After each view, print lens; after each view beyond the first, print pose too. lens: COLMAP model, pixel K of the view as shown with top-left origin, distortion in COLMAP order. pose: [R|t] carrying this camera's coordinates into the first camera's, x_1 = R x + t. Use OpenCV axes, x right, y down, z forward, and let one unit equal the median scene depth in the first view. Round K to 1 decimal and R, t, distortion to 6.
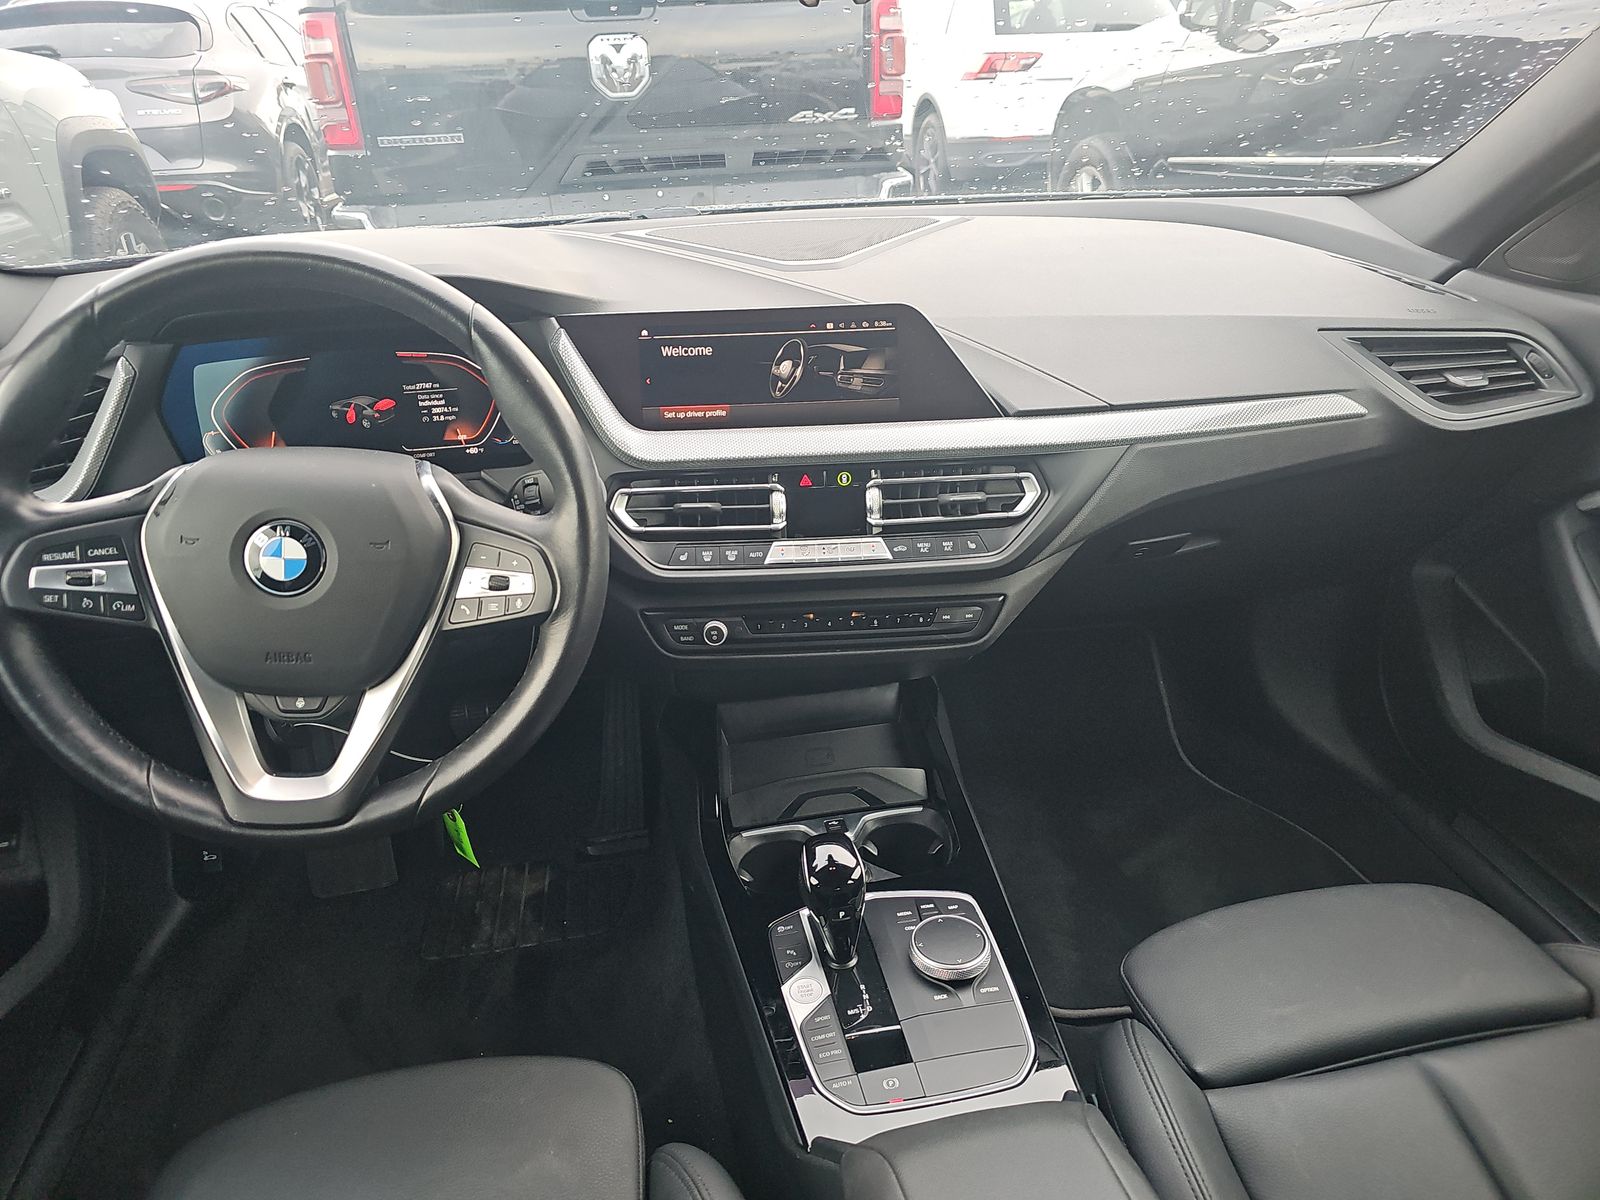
lens RADIAL K [[1060.4, 0, 800.0], [0, 1060.4, 600.0], [0, 0, 1]] dist [0.019240, 0.000548]
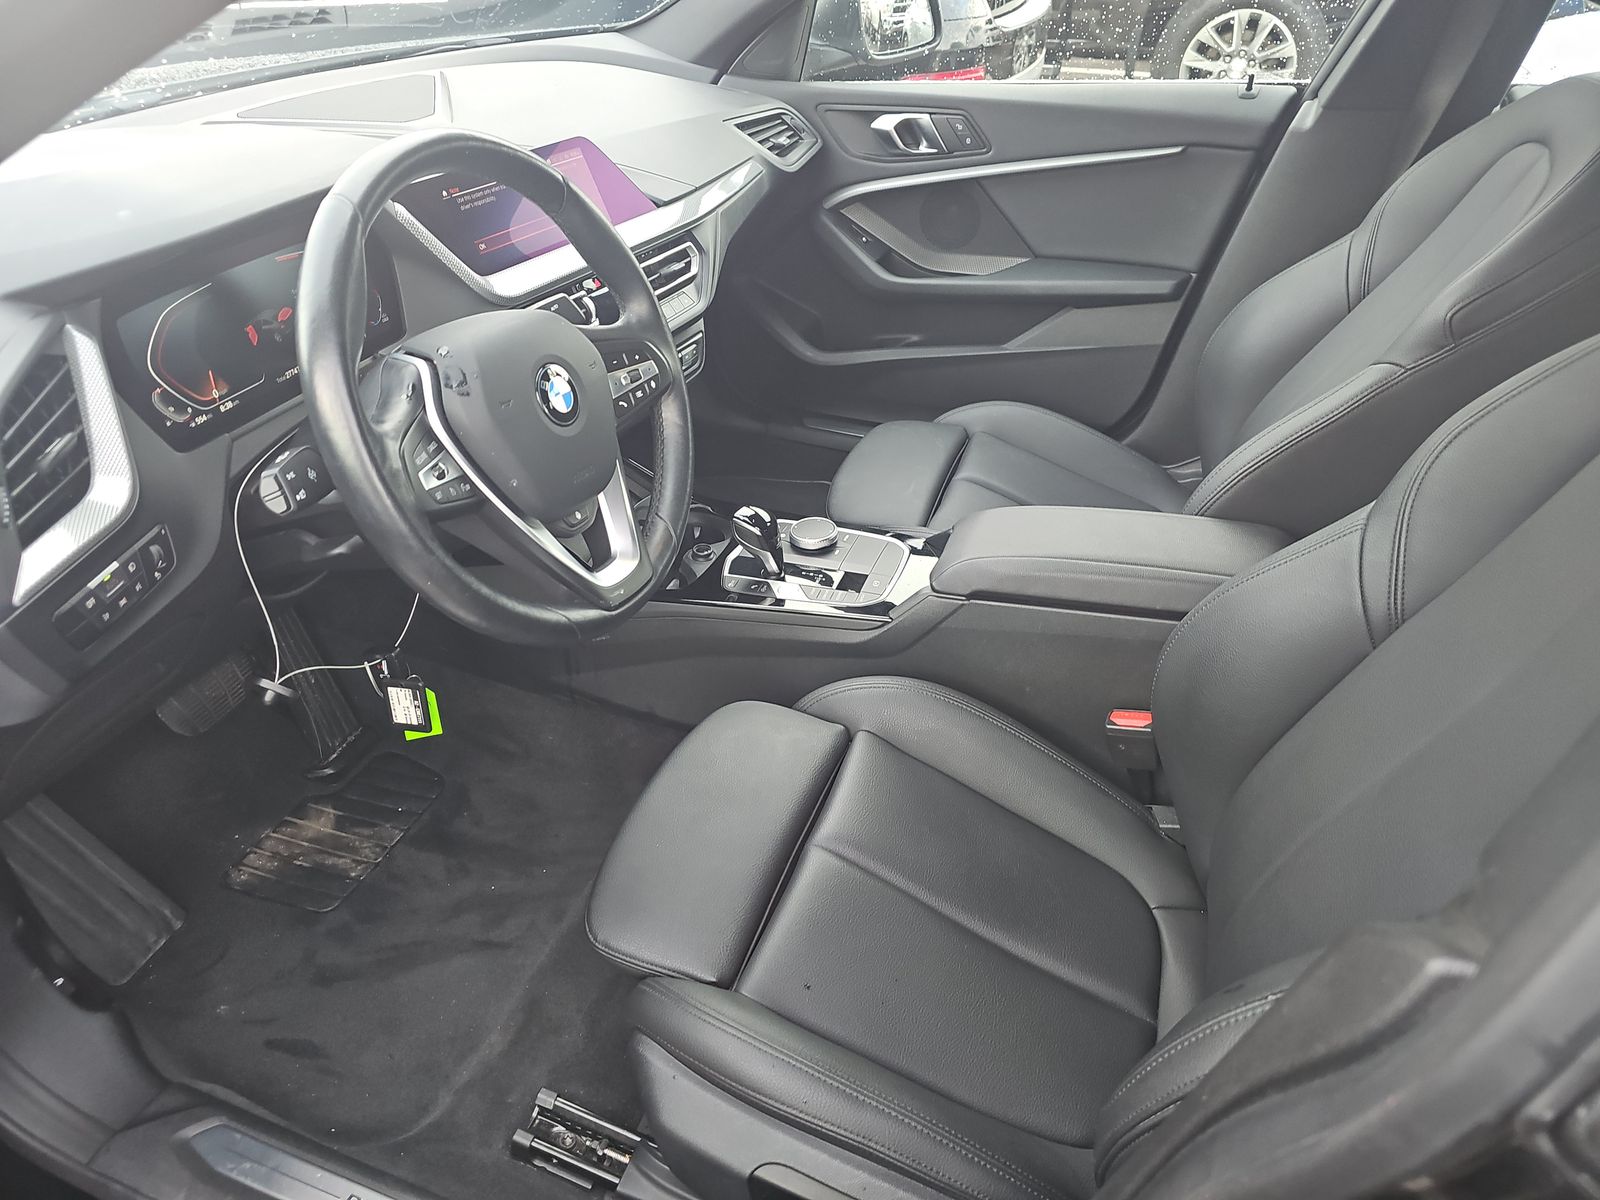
lens RADIAL K [[1072.0, 0, 766.6], [0, 1072.0, 603.7], [0, 0, 1]] dist [-0.023931, 0.000023]
pose [[0.530658, -0.454774, 0.715250, -0.977622], [0.362139, 0.884617, 0.293783, -0.073716], [-0.766327, 0.103122, 0.634121, 0.058159]]
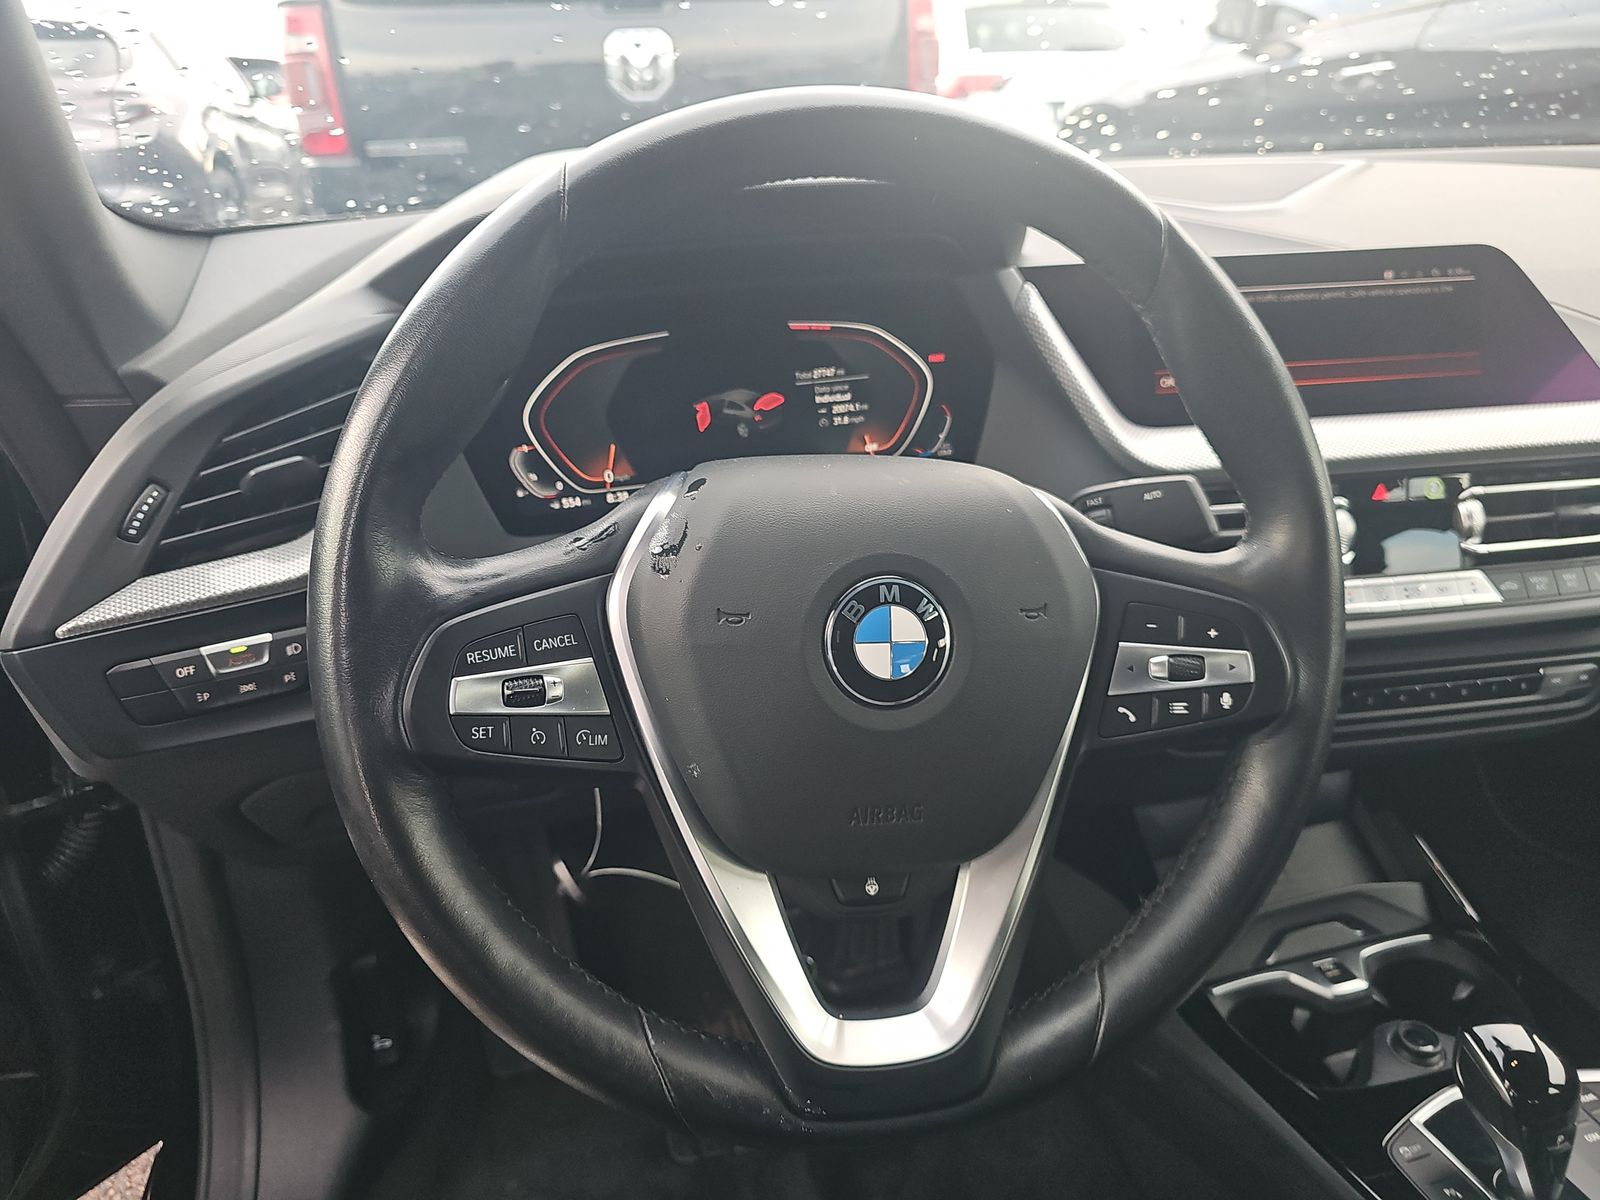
lens RADIAL K [[1066.6, 0, 800.0], [0, 1066.6, 600.0], [0, 0, 1]] dist [0.028528, -0.005208]
pose [[0.996268, -0.036332, 0.078295, -0.426419], [0.039192, 0.998608, -0.035310, -0.032060], [-0.076903, 0.038247, 0.996305, 0.322191]]
